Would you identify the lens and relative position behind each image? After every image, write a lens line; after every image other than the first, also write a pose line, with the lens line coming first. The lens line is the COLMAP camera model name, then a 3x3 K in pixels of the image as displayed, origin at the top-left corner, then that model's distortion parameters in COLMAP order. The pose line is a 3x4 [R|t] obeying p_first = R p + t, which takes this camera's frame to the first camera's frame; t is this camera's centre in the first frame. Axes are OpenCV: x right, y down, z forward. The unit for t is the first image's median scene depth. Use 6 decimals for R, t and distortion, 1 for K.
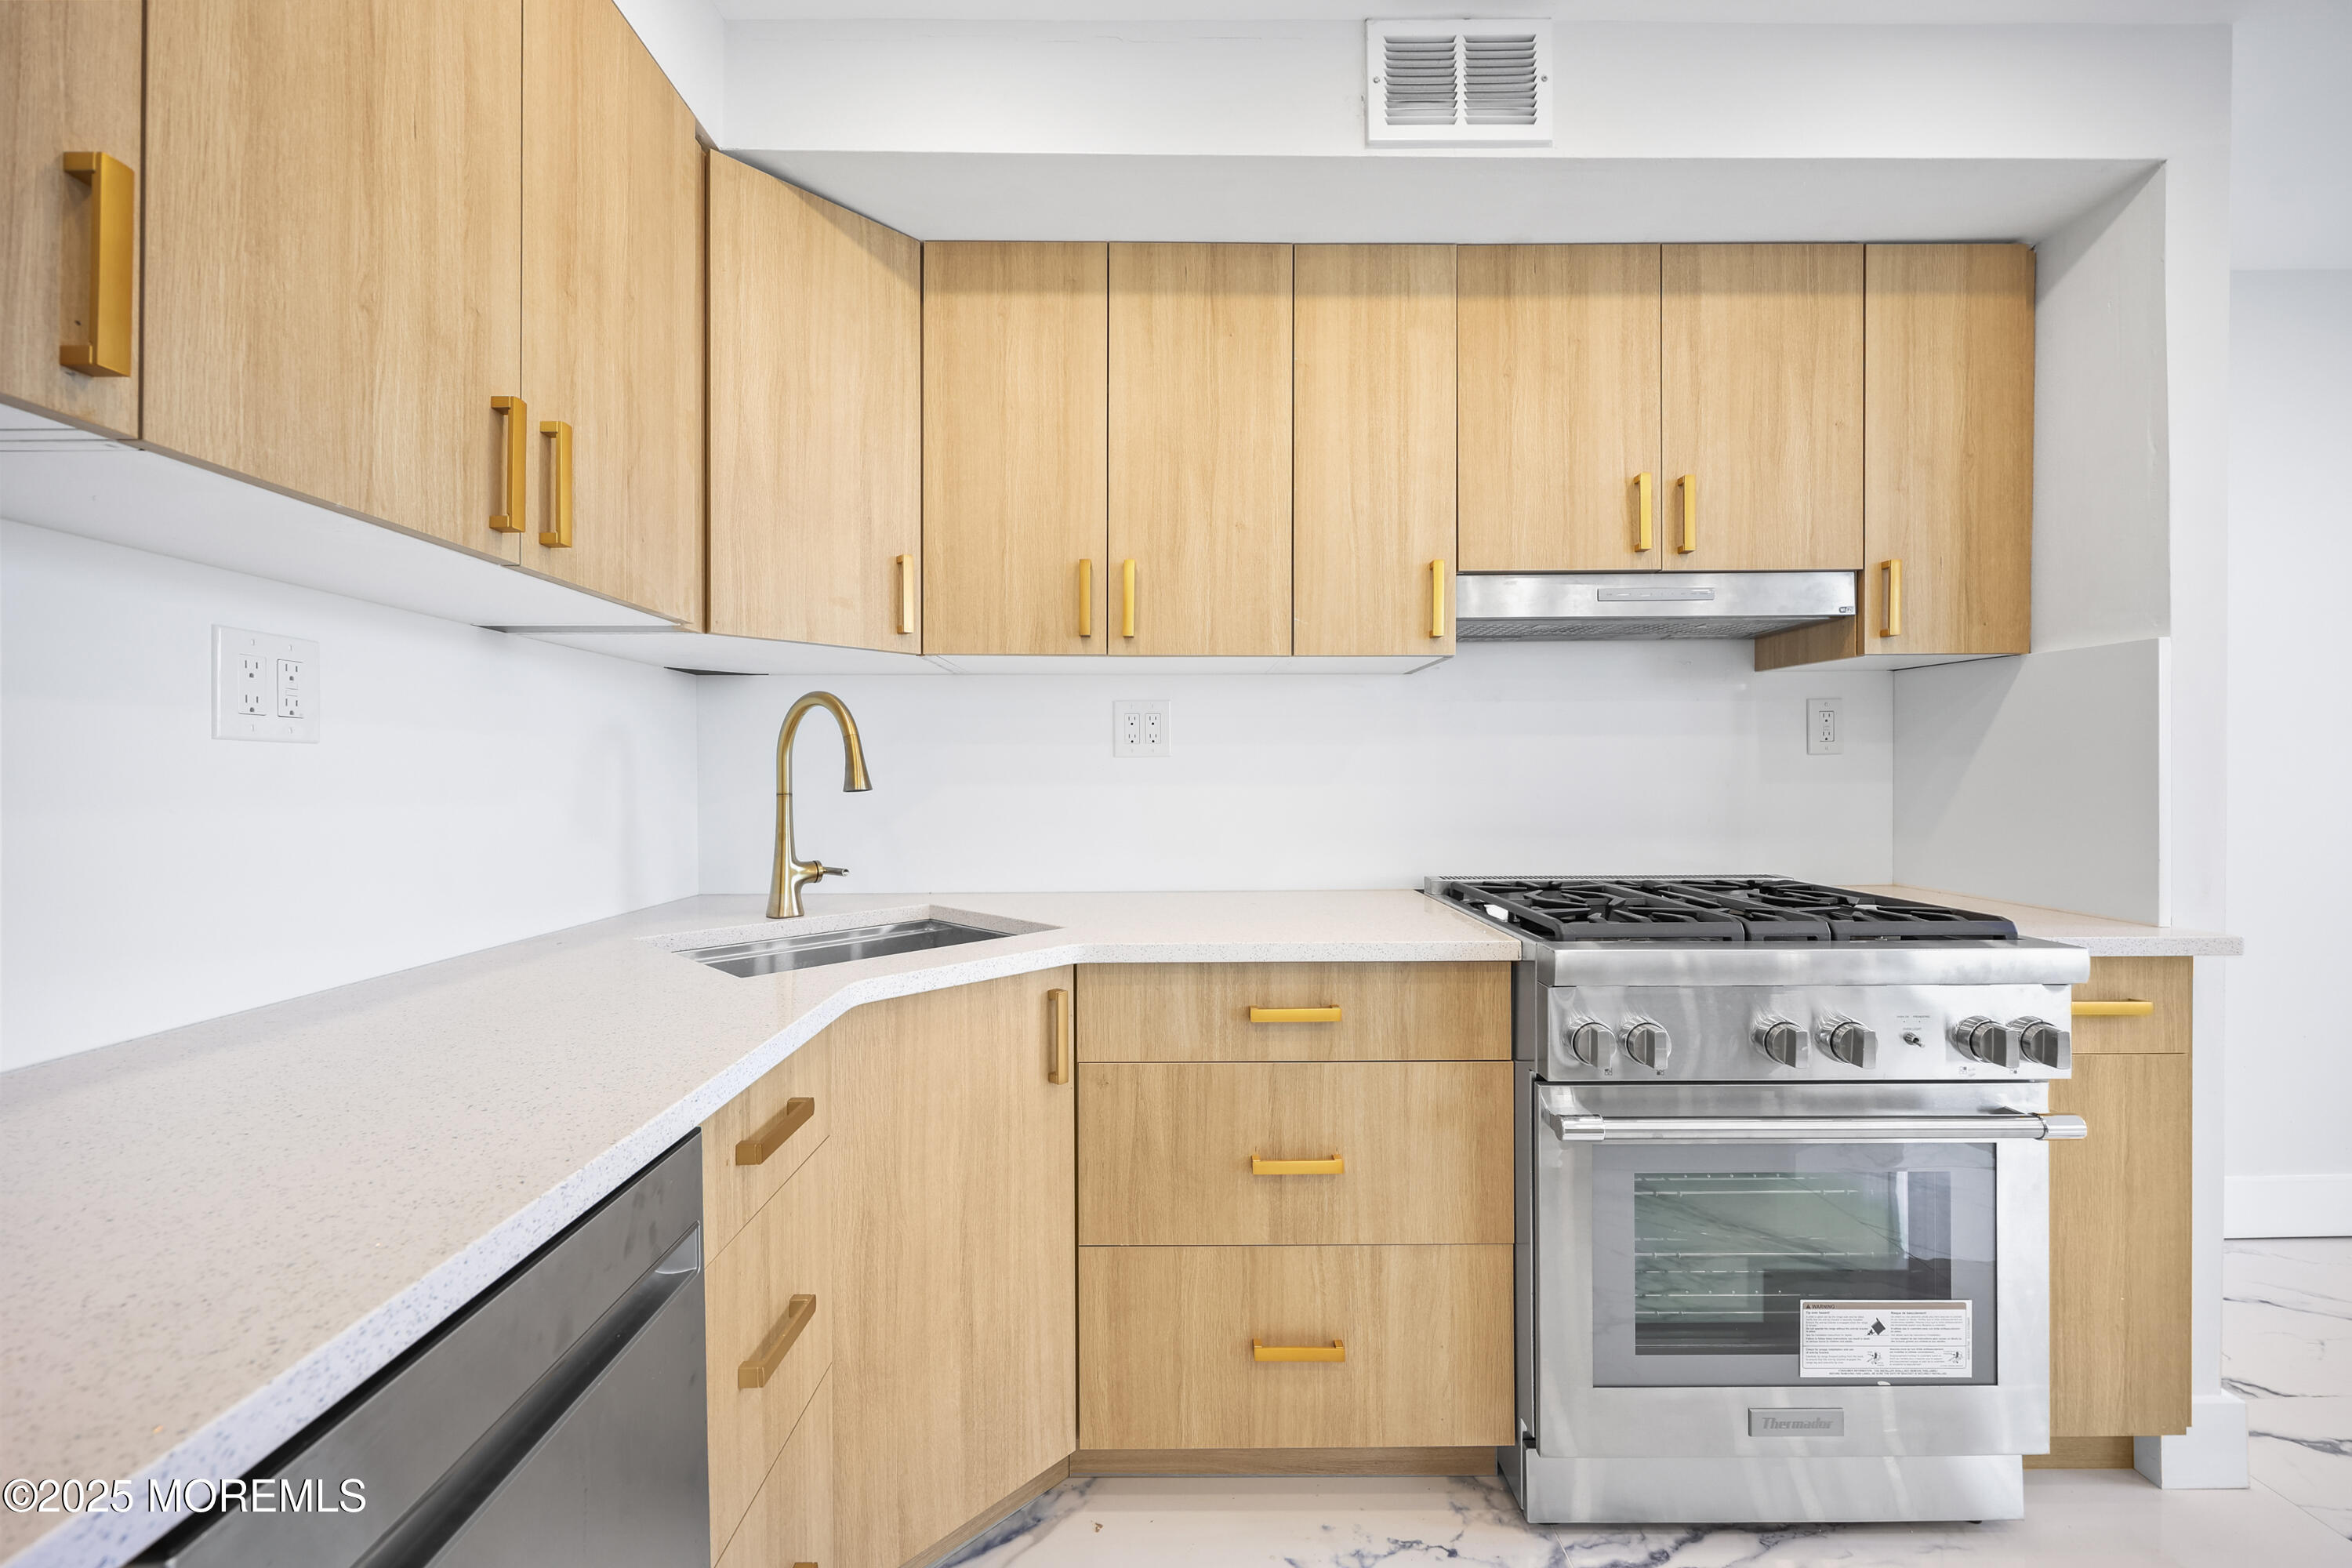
lens RADIAL K [[956.3, 0, 1174.8], [0, 956.3, 774.1], [0, 0, 1]] dist [-0.001350, 0.001151]
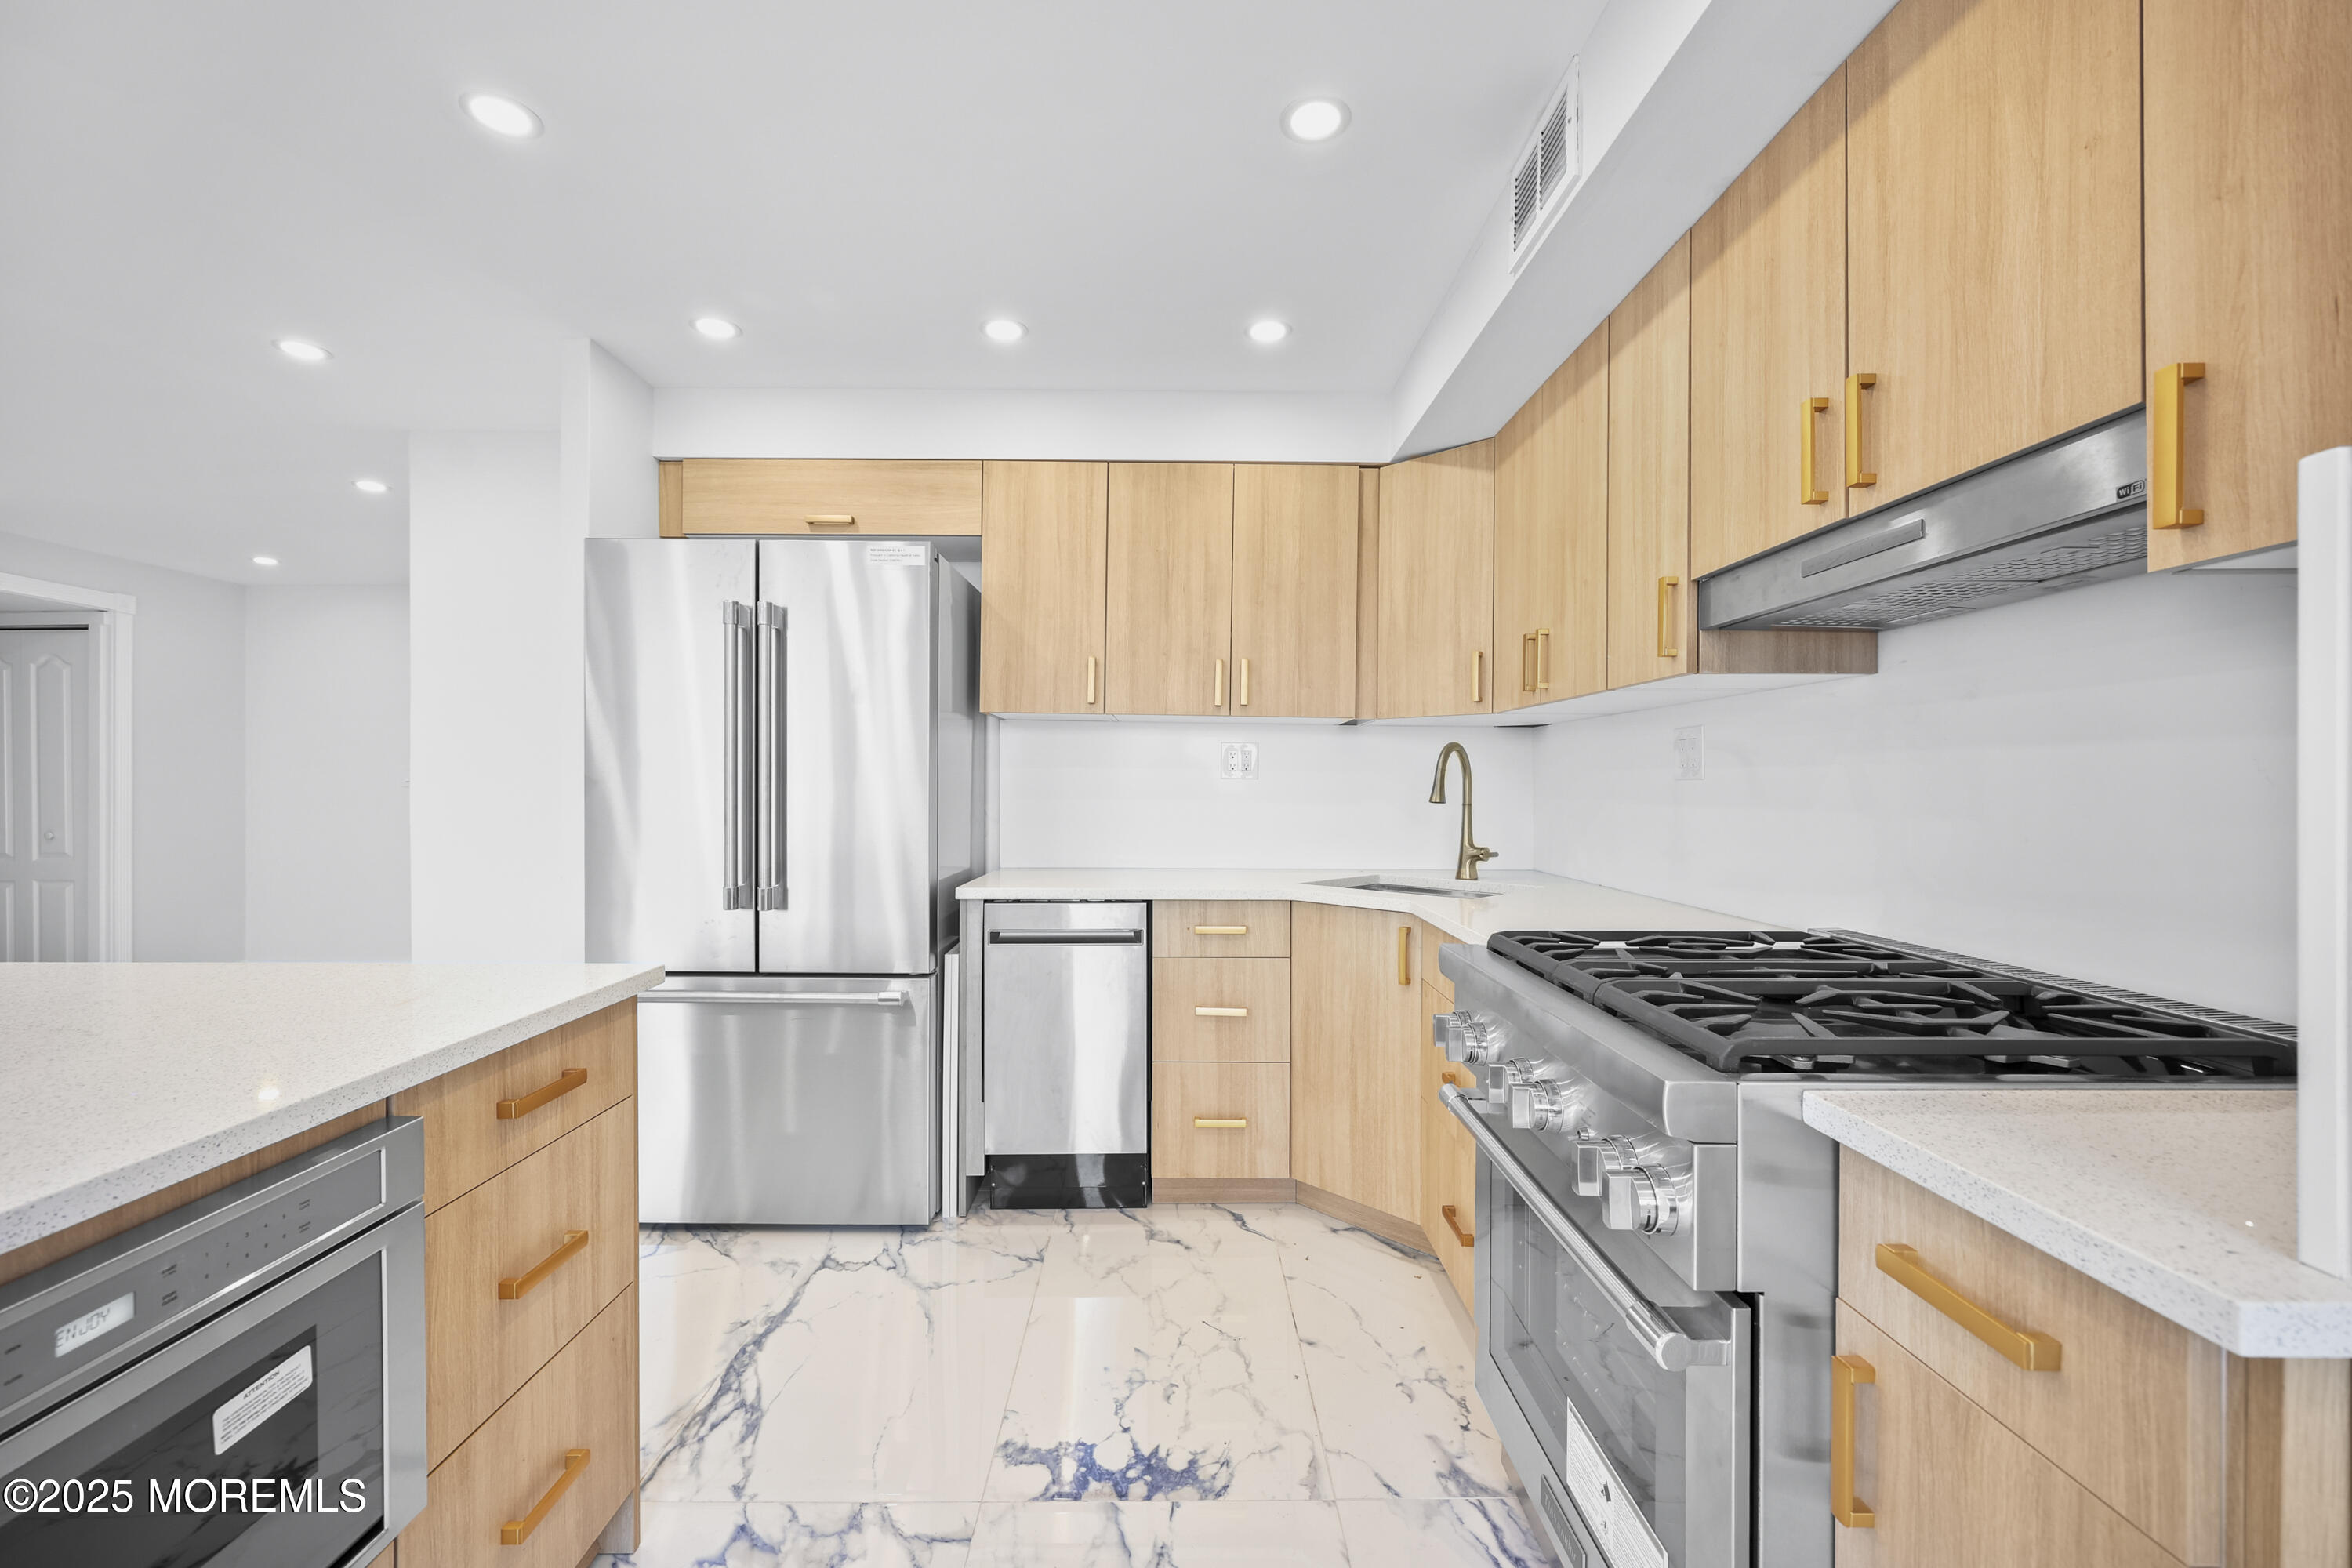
lens RADIAL K [[956.3, 0, 1185.1], [0, 956.3, 793.8], [0, 0, 1]] dist [-0.001350, 0.001151]
pose [[0.004469, 0.013435, -0.999900, 1.236756], [-0.002233, 0.999907, 0.013425, -0.018281], [0.999988, 0.002173, 0.004499, 0.513280]]
